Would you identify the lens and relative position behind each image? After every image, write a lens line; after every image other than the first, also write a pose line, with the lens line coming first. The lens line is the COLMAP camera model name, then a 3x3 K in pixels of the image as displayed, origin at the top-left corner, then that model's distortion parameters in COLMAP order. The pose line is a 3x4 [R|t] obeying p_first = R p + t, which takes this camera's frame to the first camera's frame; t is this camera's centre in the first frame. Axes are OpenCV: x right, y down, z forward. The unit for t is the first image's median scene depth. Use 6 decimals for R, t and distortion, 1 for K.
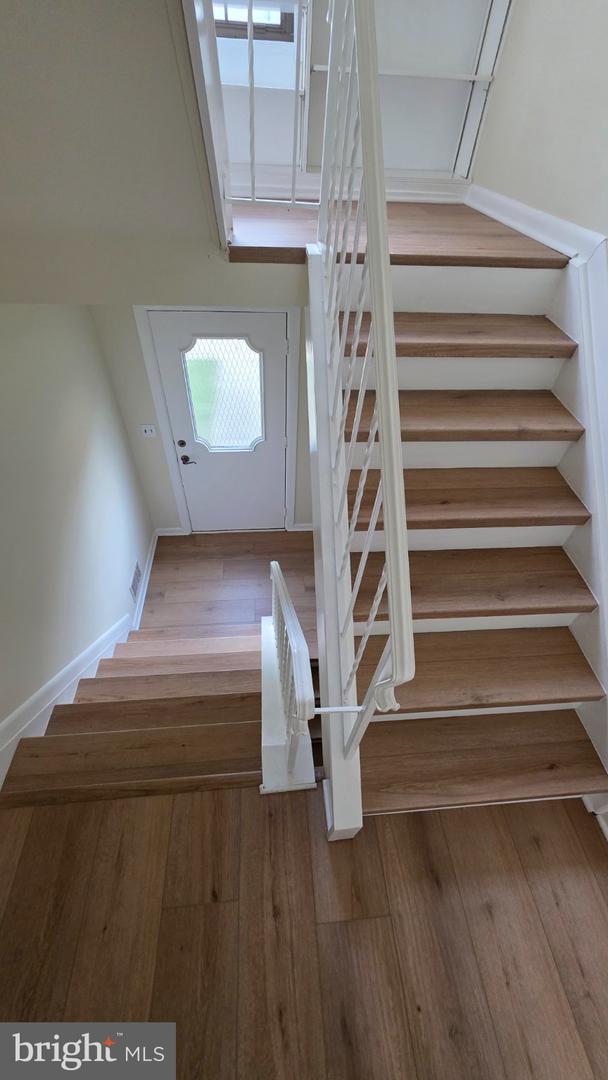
lens RADIAL K [[429.1, 0, 306.5], [0, 429.1, 537.4], [0, 0, 1]] dist [0.001717, 0.000166]
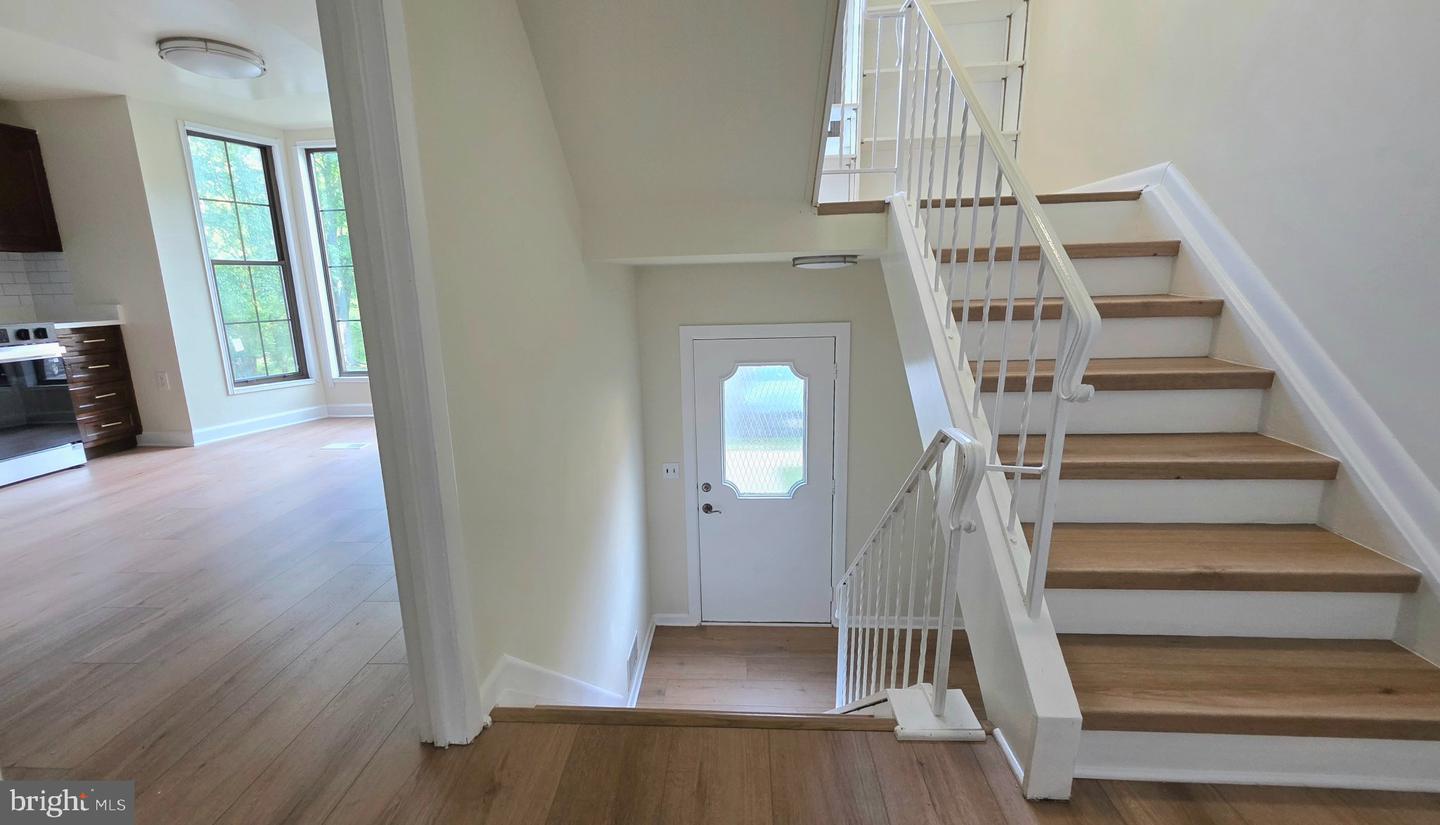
lens RADIAL K [[600.0, 0, 711.2], [0, 600.0, 414.3], [0, 0, 1]] dist [0.003591, -0.000143]
pose [[0.986764, -0.032465, -0.158881, -0.103376], [-0.058467, 0.842636, -0.535301, 0.311562], [0.151257, 0.537505, 0.829584, -0.036267]]
